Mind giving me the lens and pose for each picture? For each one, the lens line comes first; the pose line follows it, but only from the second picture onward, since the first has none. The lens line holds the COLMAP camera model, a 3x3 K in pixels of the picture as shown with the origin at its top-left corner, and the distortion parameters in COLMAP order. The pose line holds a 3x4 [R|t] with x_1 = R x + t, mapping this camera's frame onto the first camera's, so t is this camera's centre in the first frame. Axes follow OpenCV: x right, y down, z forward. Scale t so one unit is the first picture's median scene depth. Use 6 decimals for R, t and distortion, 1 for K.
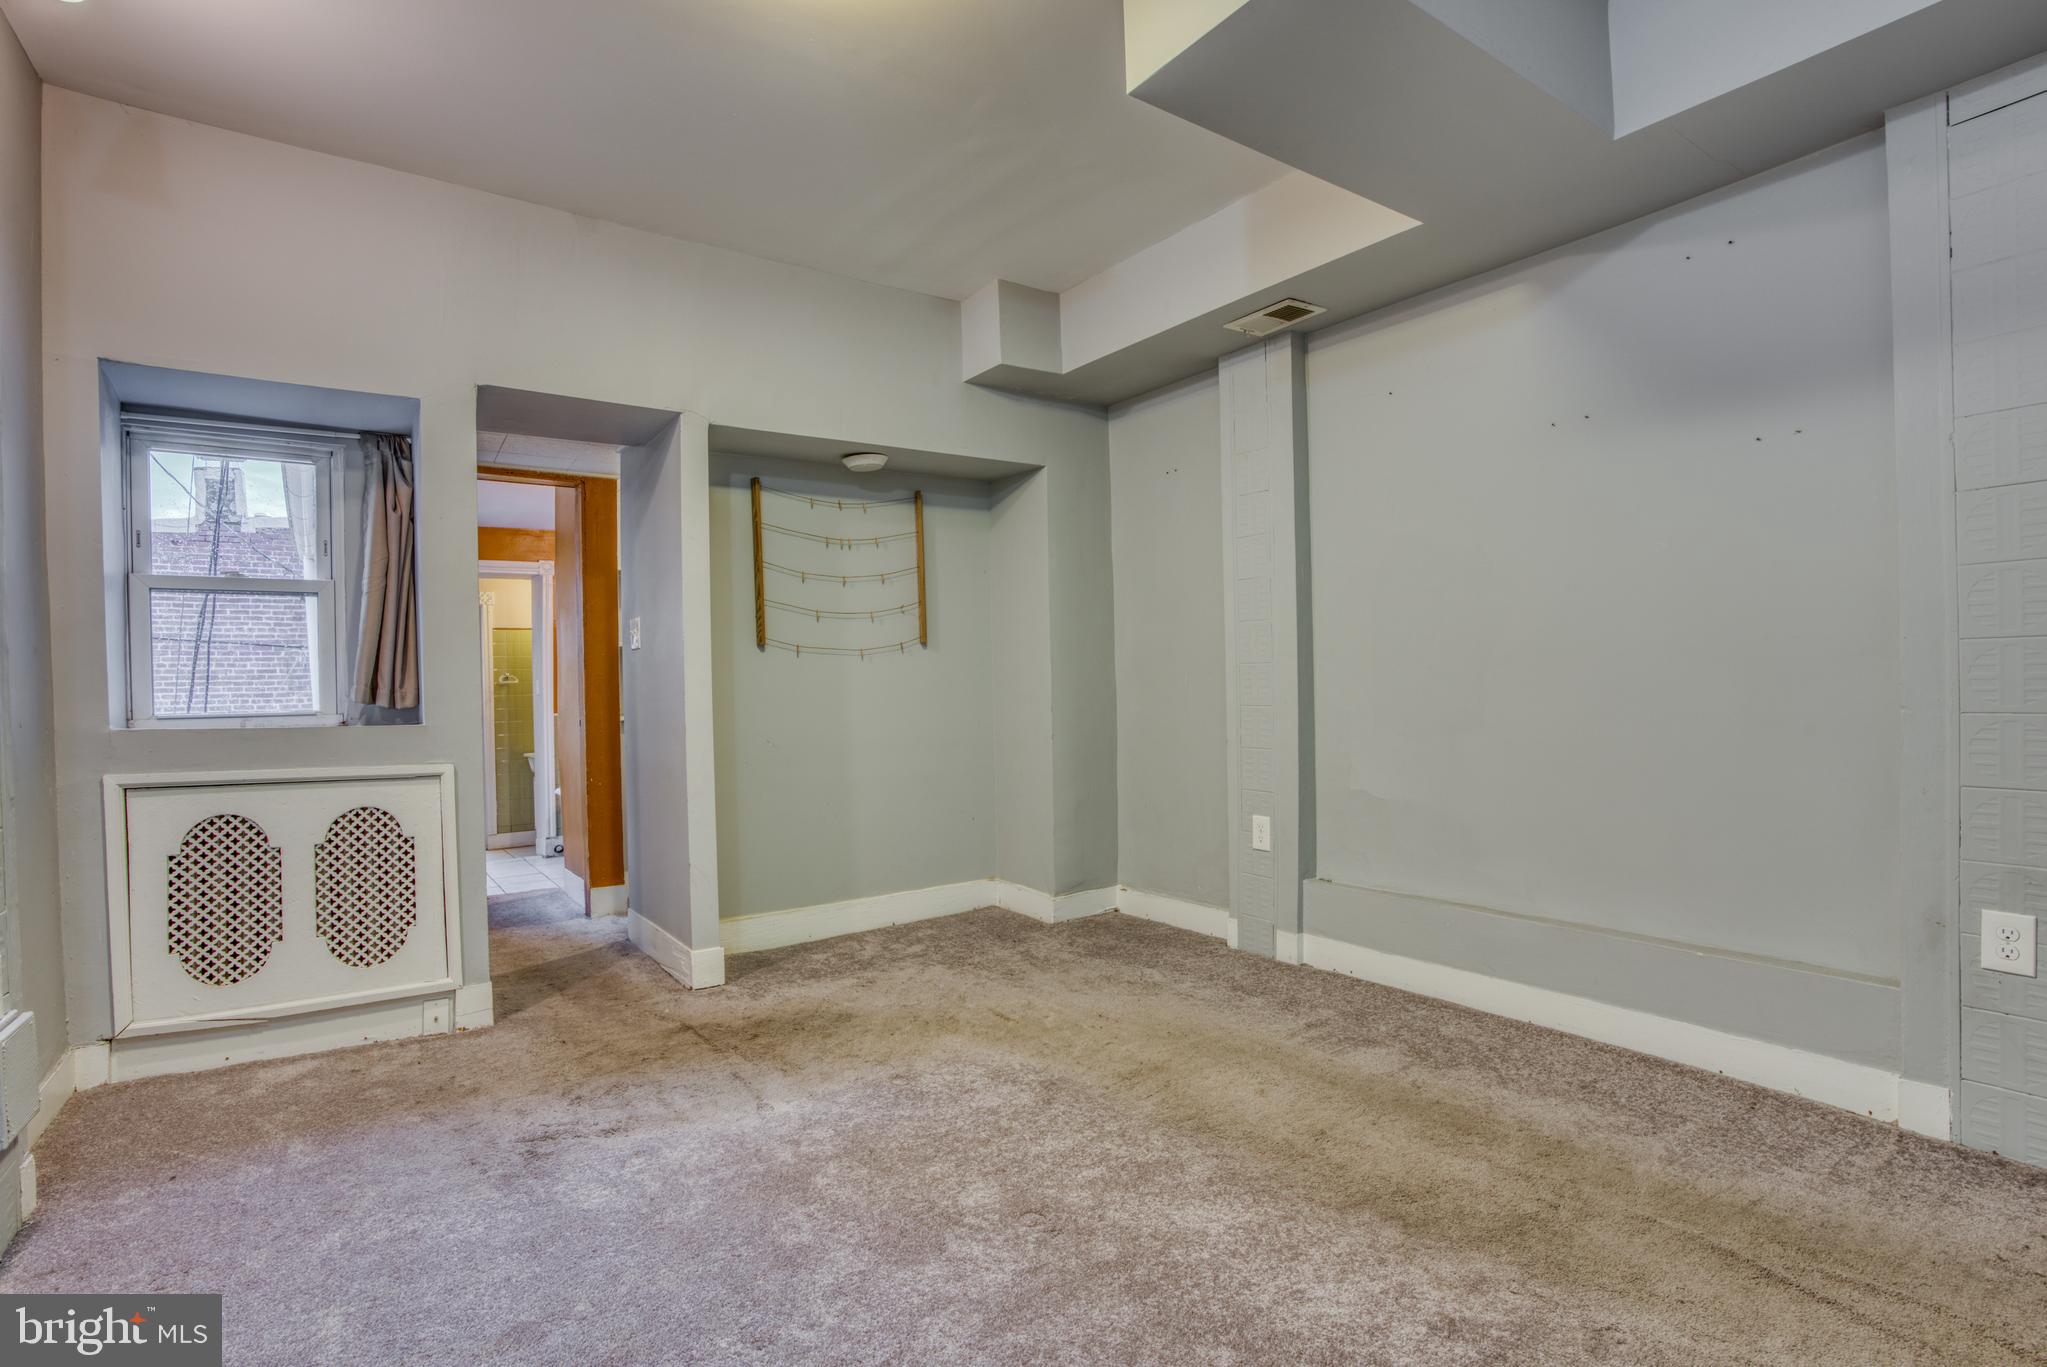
lens RADIAL K [[967.1, 0, 1039.5], [0, 967.1, 697.3], [0, 0, 1]] dist [-0.060712, 0.017640]
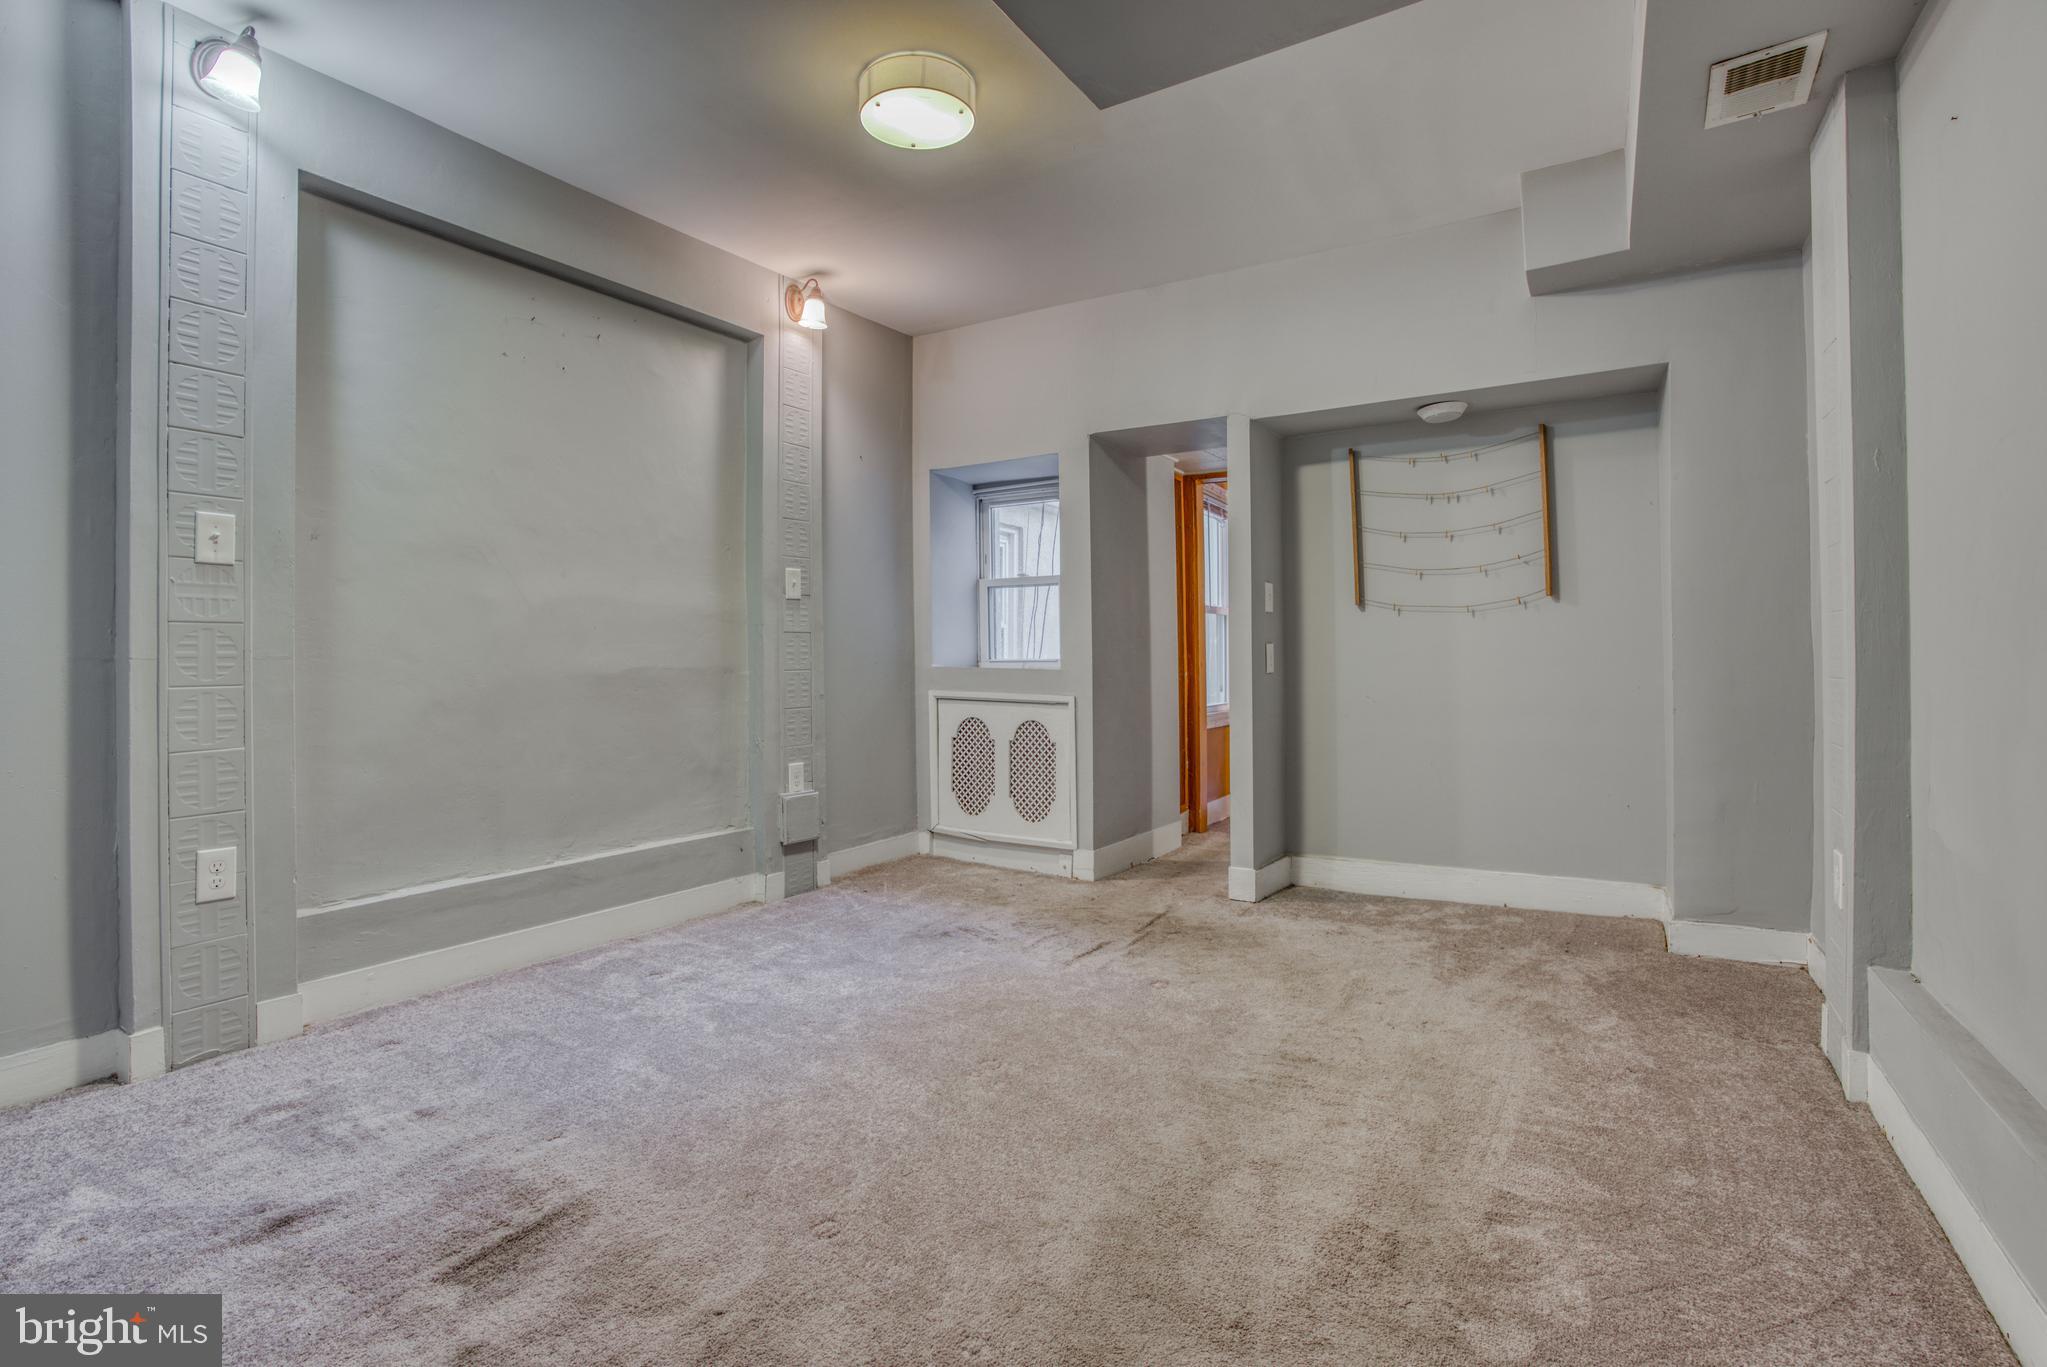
lens RADIAL K [[967.1, 0, 1007.1], [0, 967.1, 644.7], [0, 0, 1]] dist [-0.060712, 0.017640]
pose [[0.389680, 0.004504, -0.920939, 0.651490], [-0.011864, 0.999930, -0.000129, -0.007690], [0.920874, 0.010976, 0.389706, 0.283801]]
